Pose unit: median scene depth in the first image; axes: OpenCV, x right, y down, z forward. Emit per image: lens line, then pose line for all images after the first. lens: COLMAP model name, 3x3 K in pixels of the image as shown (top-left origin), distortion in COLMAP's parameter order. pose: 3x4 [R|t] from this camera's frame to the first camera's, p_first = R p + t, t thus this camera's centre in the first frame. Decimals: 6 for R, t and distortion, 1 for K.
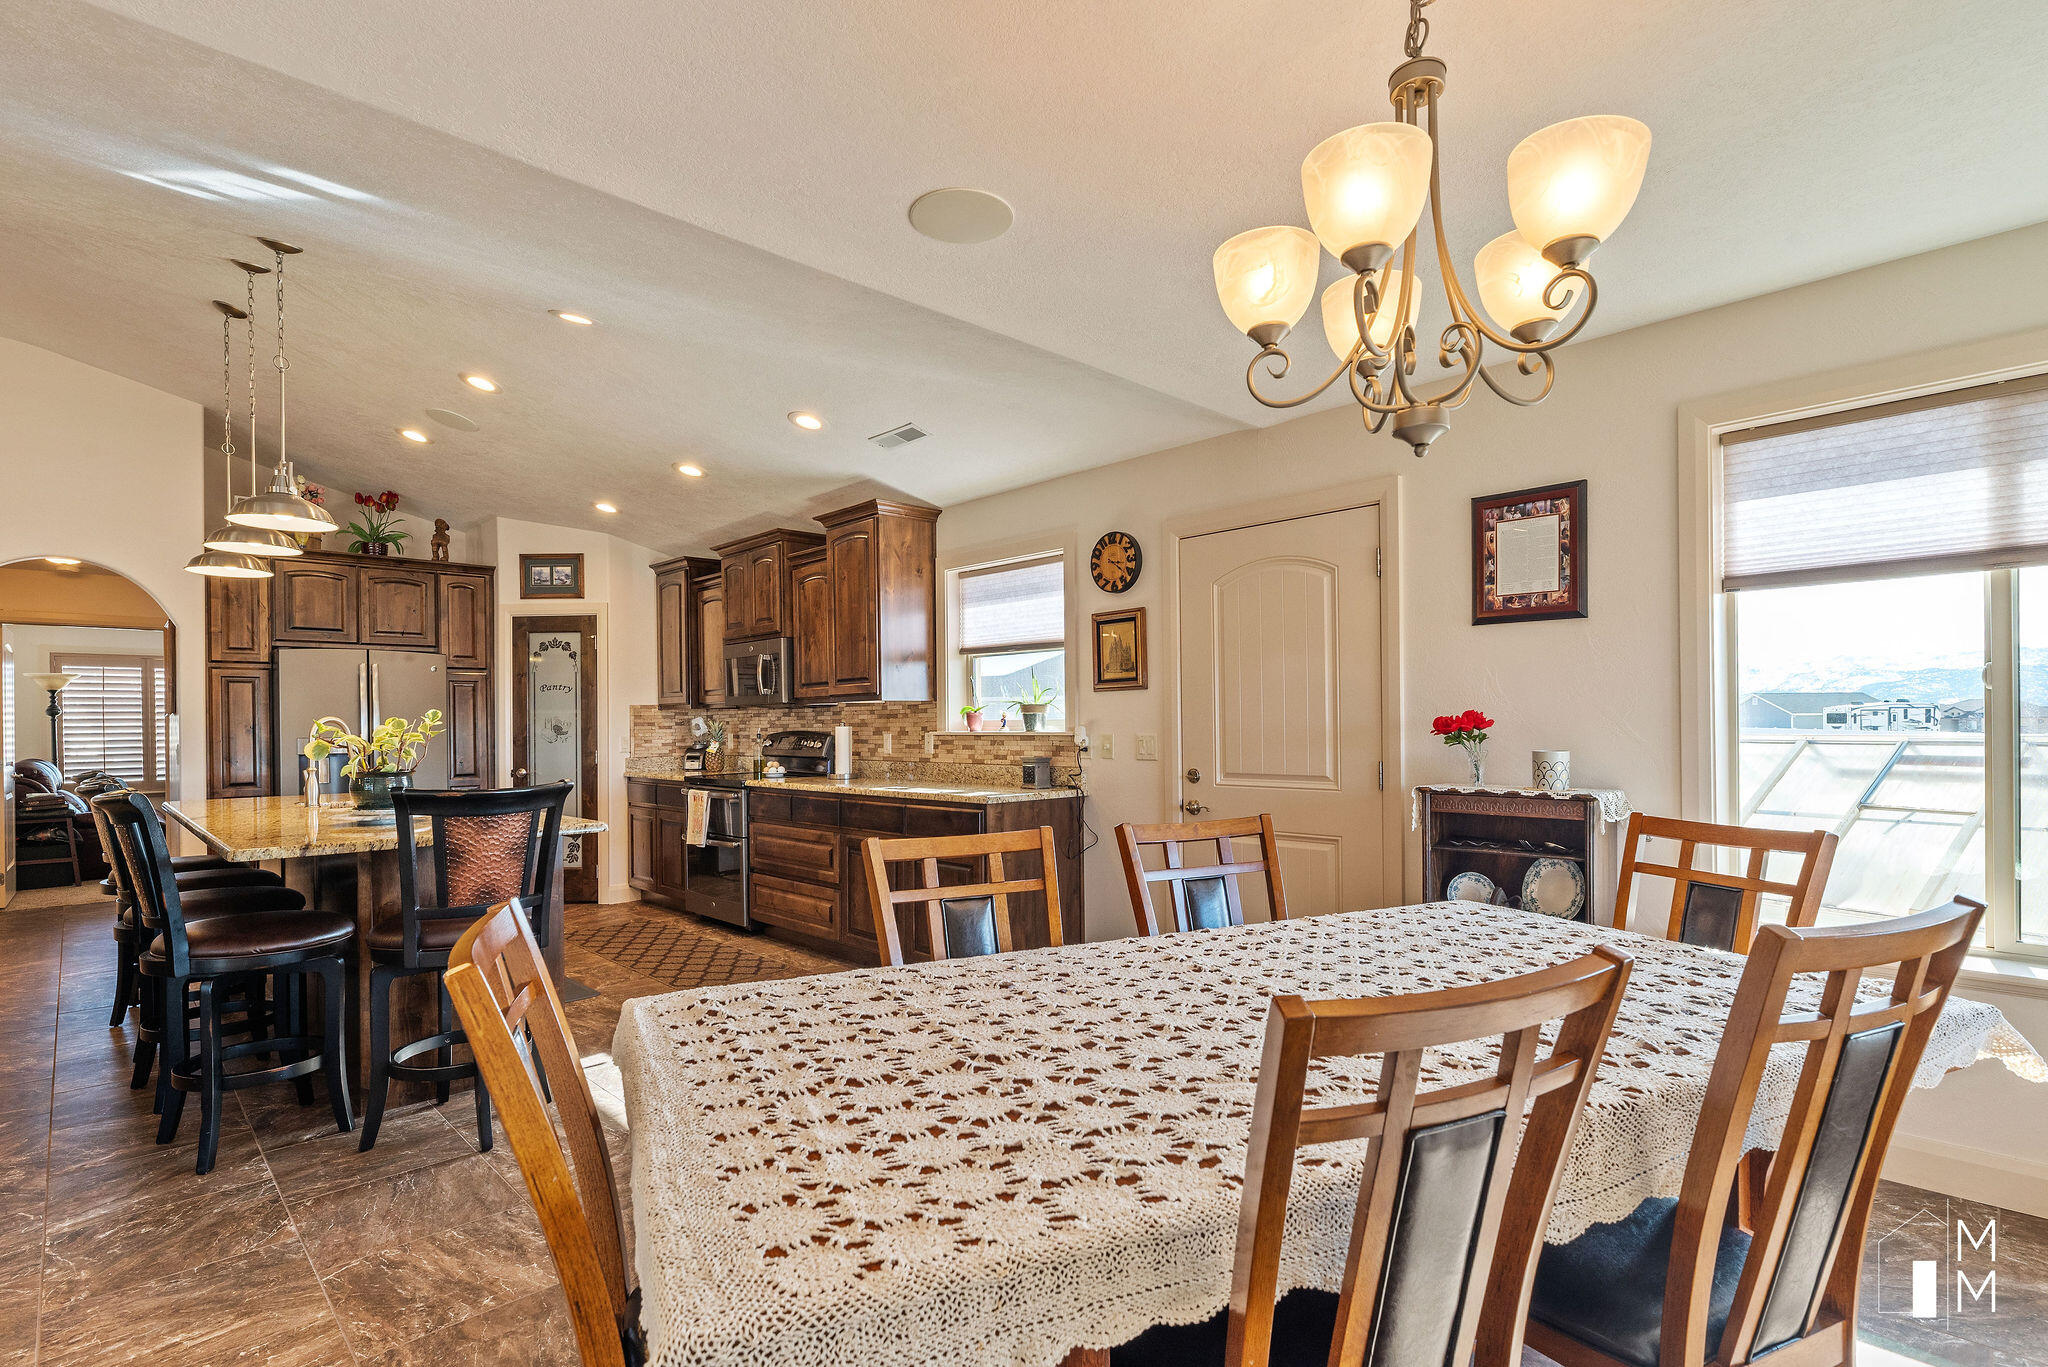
lens RADIAL K [[946.6, 0, 1053.5], [0, 946.6, 728.4], [0, 0, 1]] dist [0.000112, -0.001910]
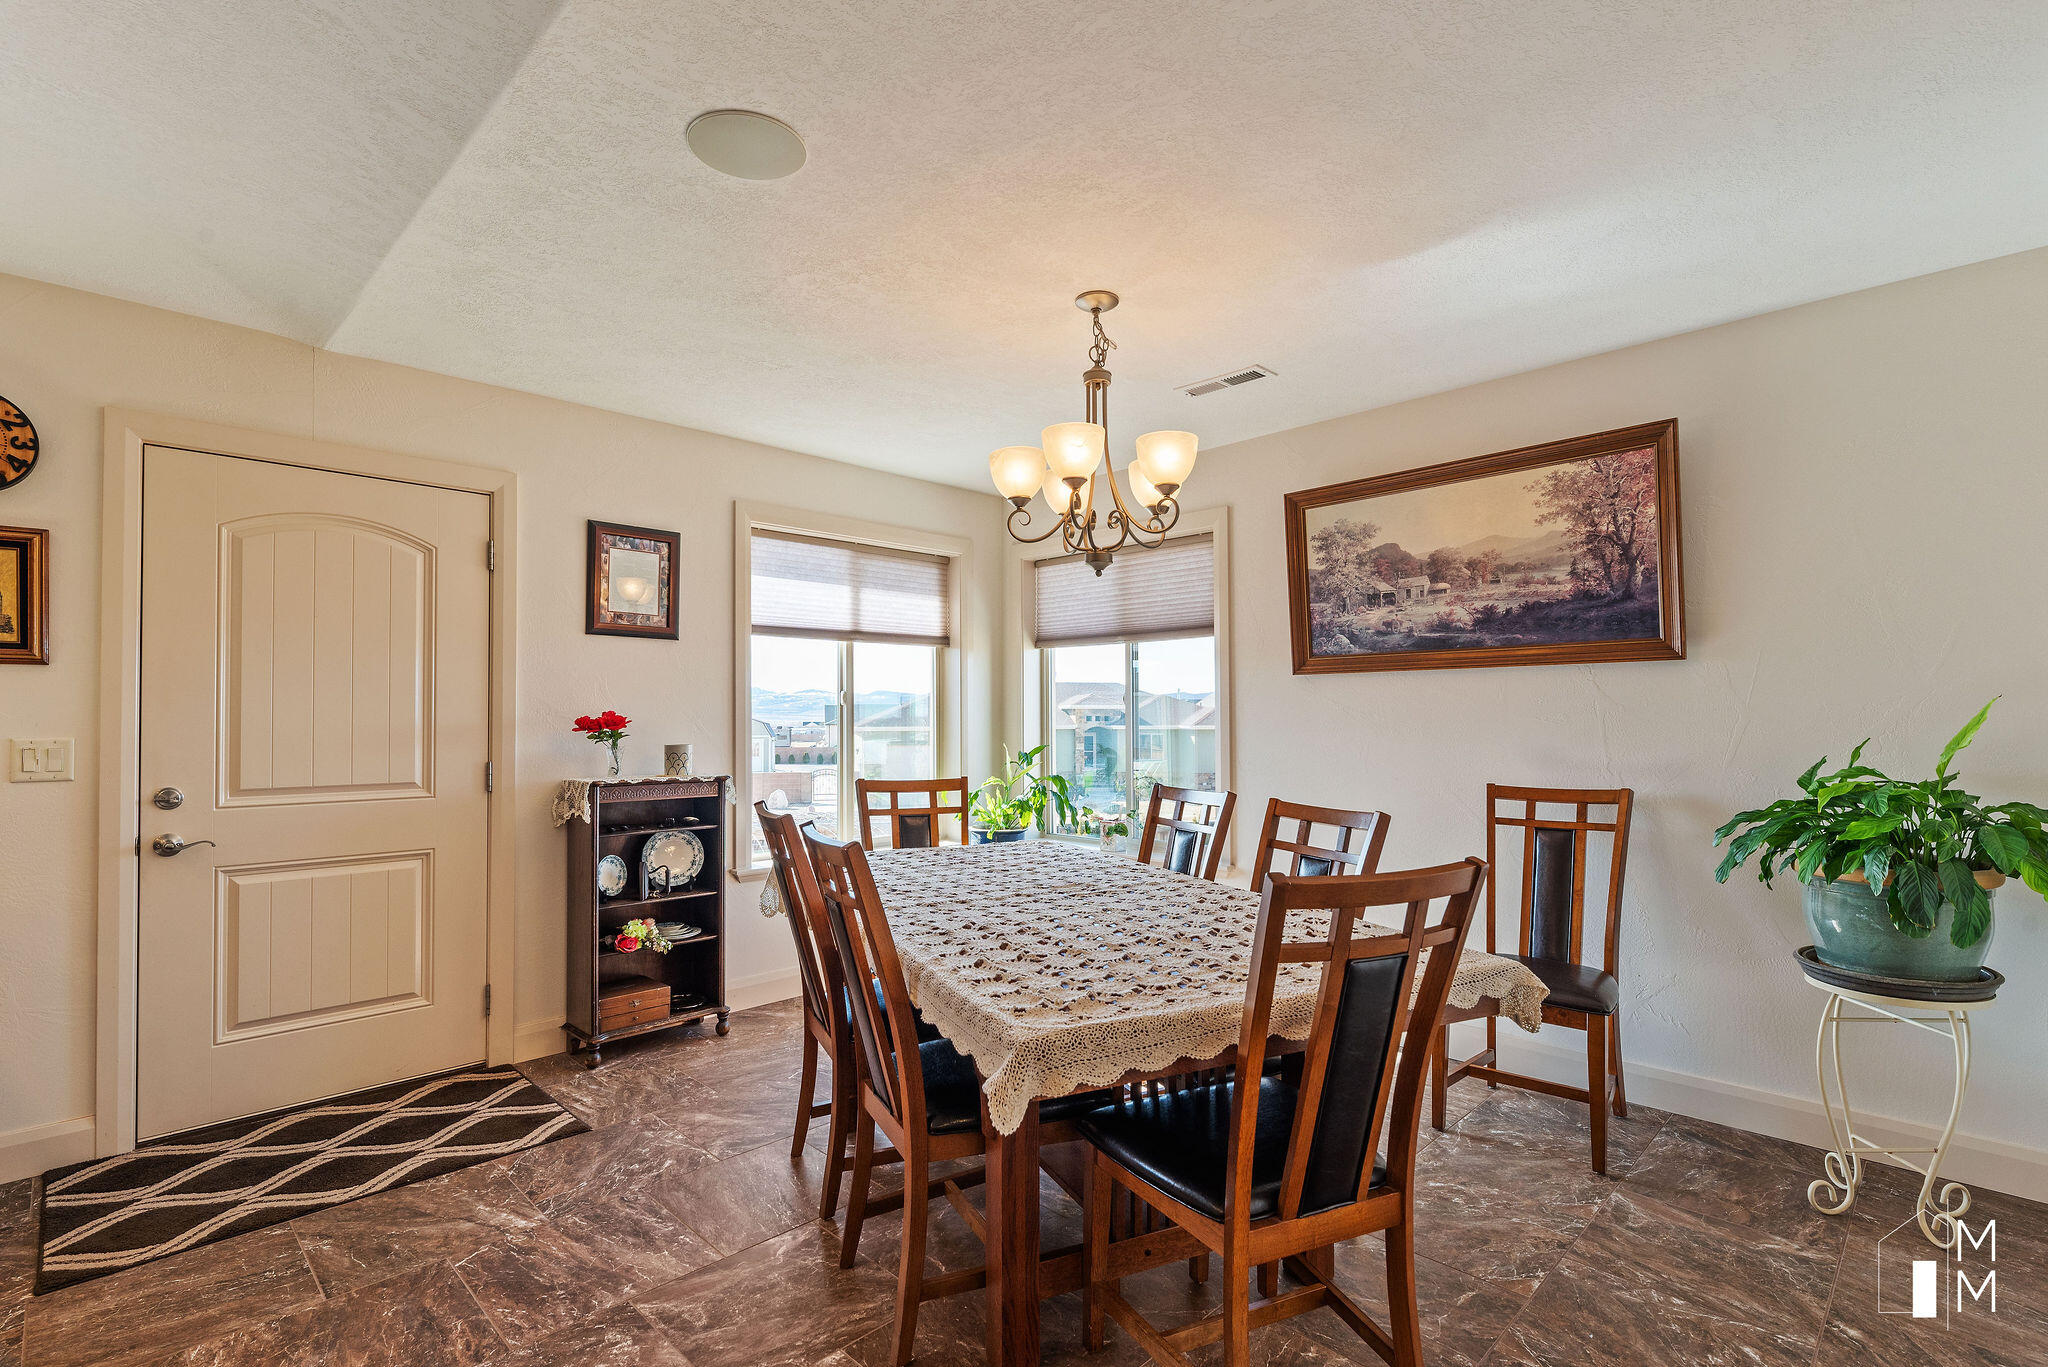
lens RADIAL K [[946.6, 0, 1018.6], [0, 946.6, 702.6], [0, 0, 1]] dist [0.000112, -0.001910]
pose [[0.013208, 0.027767, 0.999527, -0.475358], [0.008362, 0.999576, -0.027879, 0.004416], [-0.999878, 0.008727, 0.012970, 0.350945]]
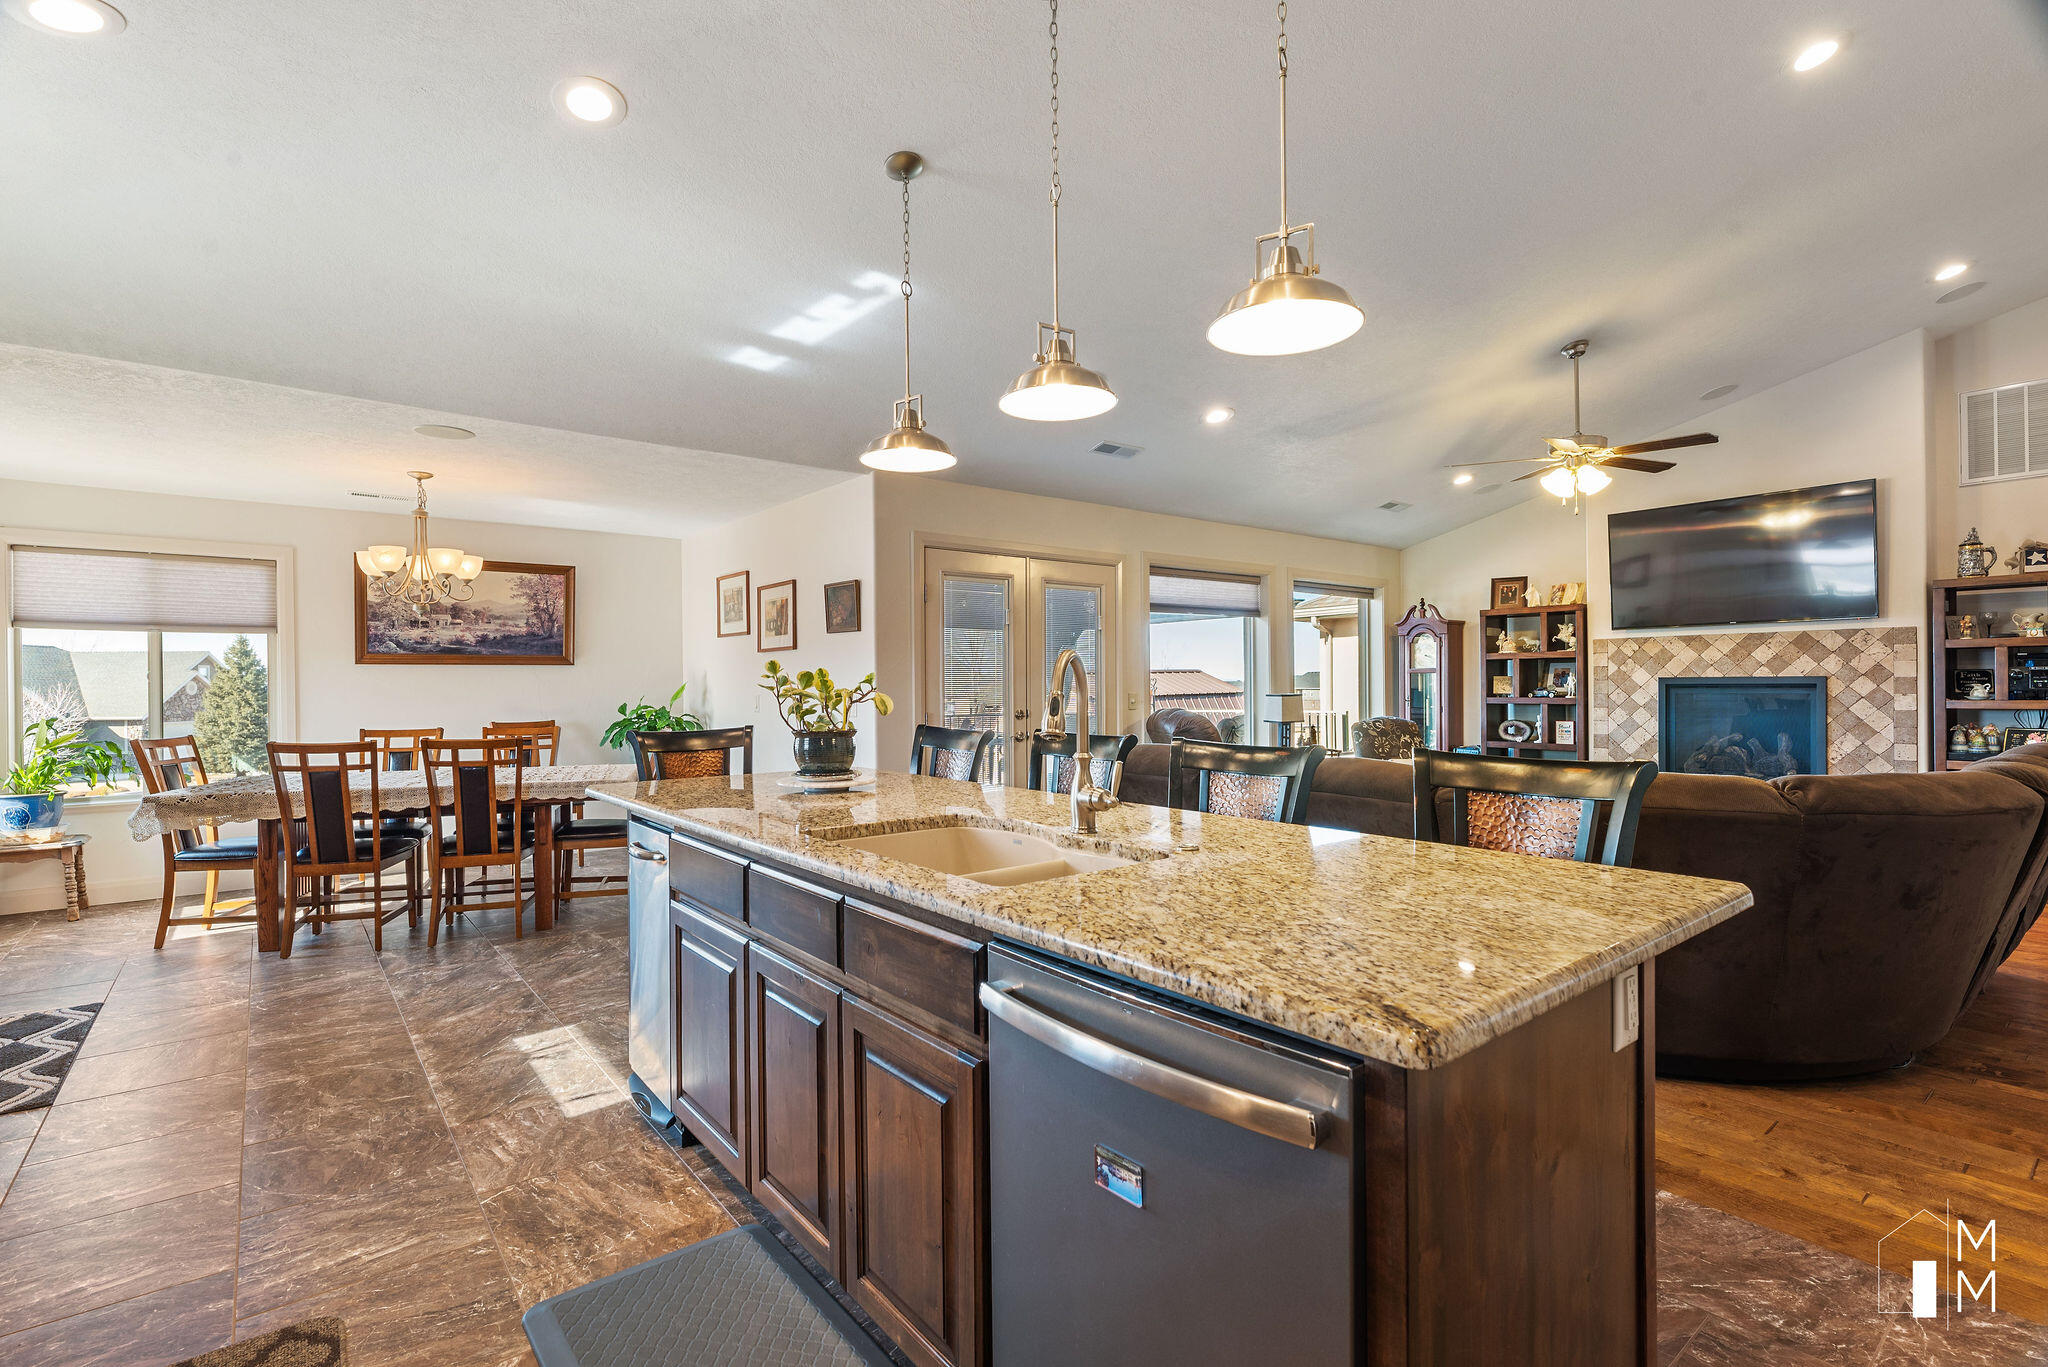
lens RADIAL K [[946.6, 0, 1021.0], [0, 946.6, 687.1], [0, 0, 1]] dist [0.000112, -0.001910]
pose [[-0.992117, 0.019838, 0.123736, -0.749097], [0.020633, 0.999774, 0.005145, 0.003290], [-0.123606, 0.007657, -0.992302, 1.371126]]
